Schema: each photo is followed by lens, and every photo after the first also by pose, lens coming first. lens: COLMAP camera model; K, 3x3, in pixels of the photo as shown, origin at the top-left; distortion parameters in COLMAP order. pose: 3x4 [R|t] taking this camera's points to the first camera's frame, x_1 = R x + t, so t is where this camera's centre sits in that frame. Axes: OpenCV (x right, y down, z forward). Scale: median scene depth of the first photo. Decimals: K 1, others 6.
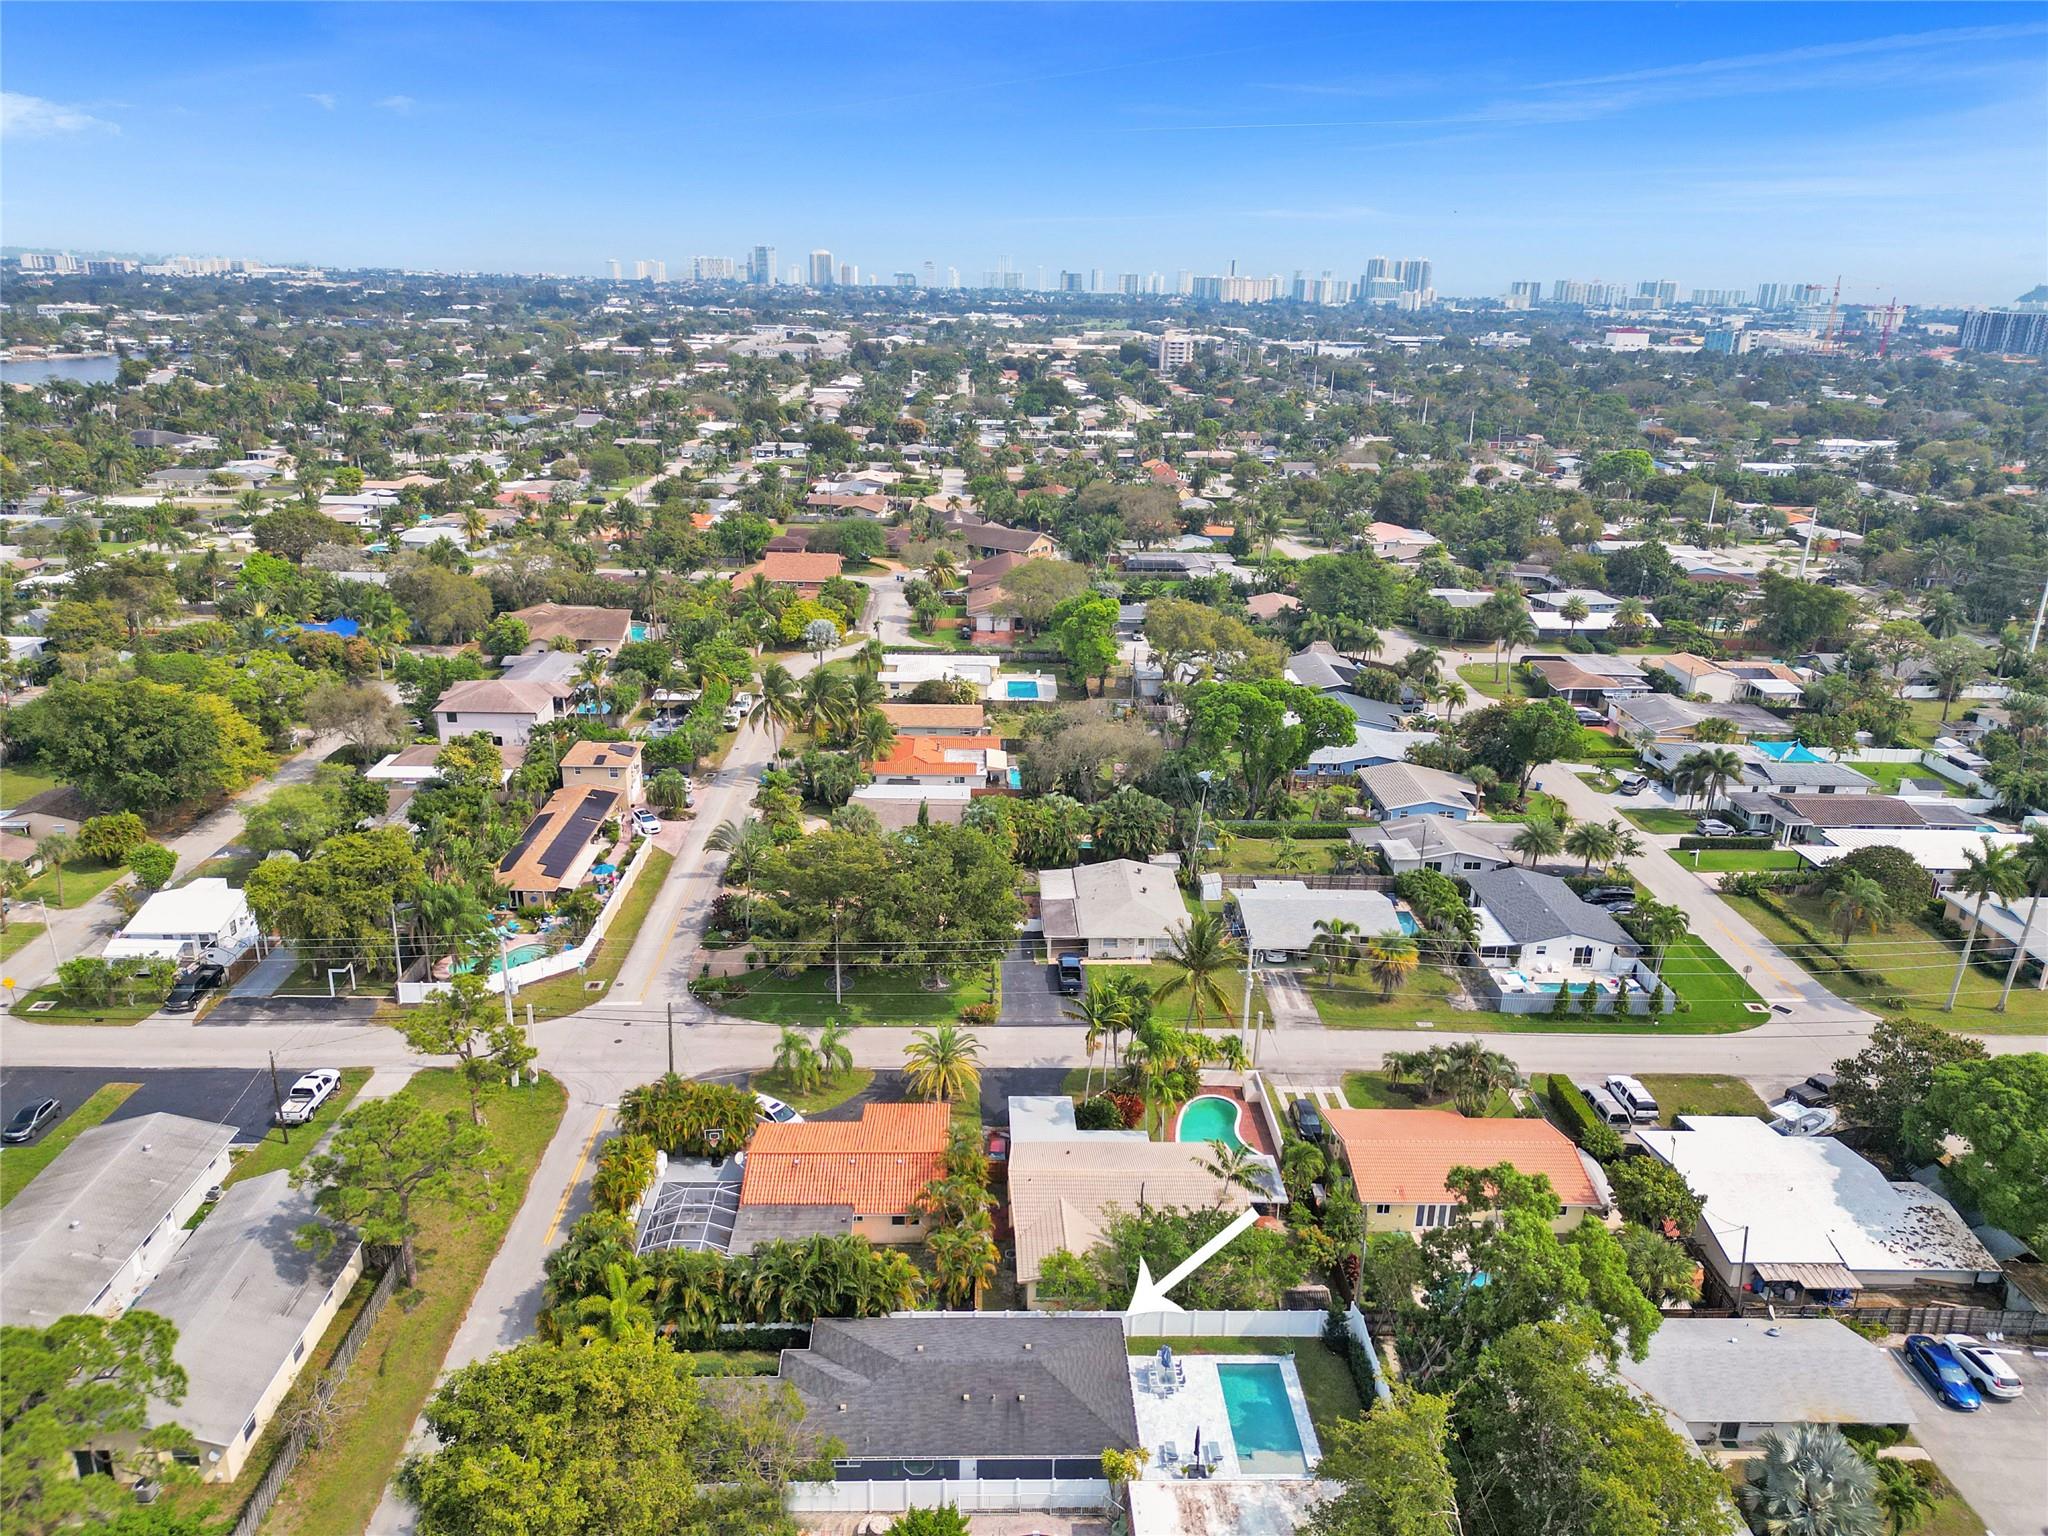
lens RADIAL K [[1423.9, 0, 1024.0], [0, 1423.9, 768.0], [0, 0, 1]] dist [0.059463, -0.052823]
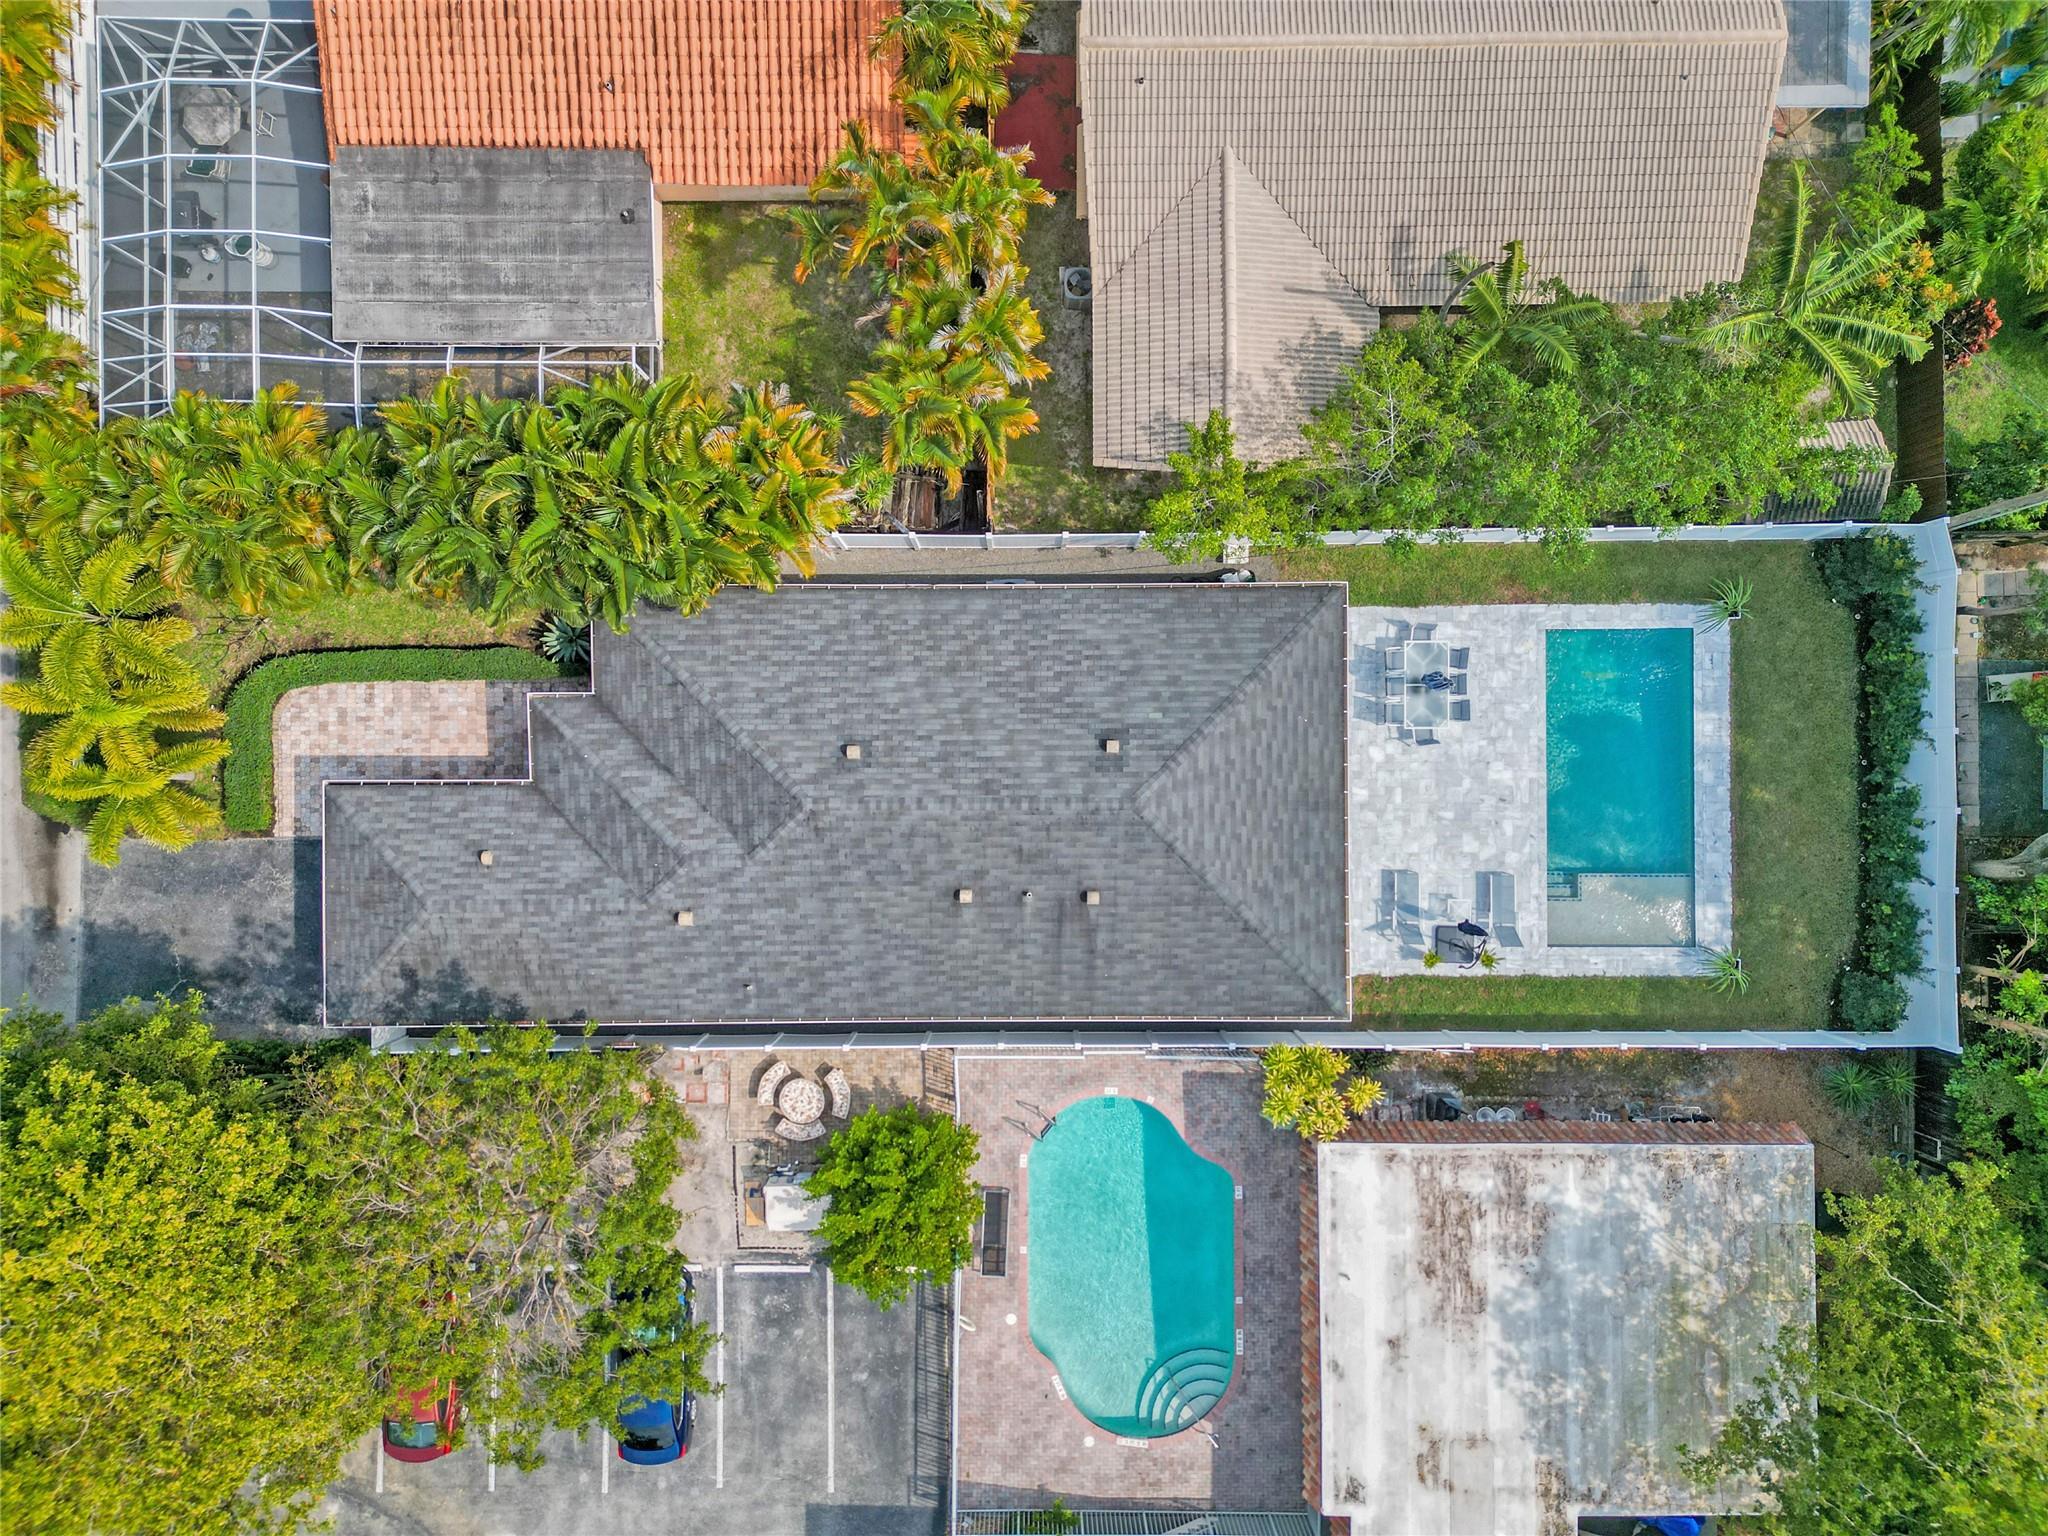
lens RADIAL K [[1423.9, 0, 1024.0], [0, 1423.9, 768.0], [0, 0, 1]] dist [0.059463, -0.052823]
pose [[0.999275, 0.023673, -0.029834, -0.009936], [0.020873, 0.314810, 0.948925, 0.012952], [0.031856, -0.948859, 0.314088, 0.821353]]
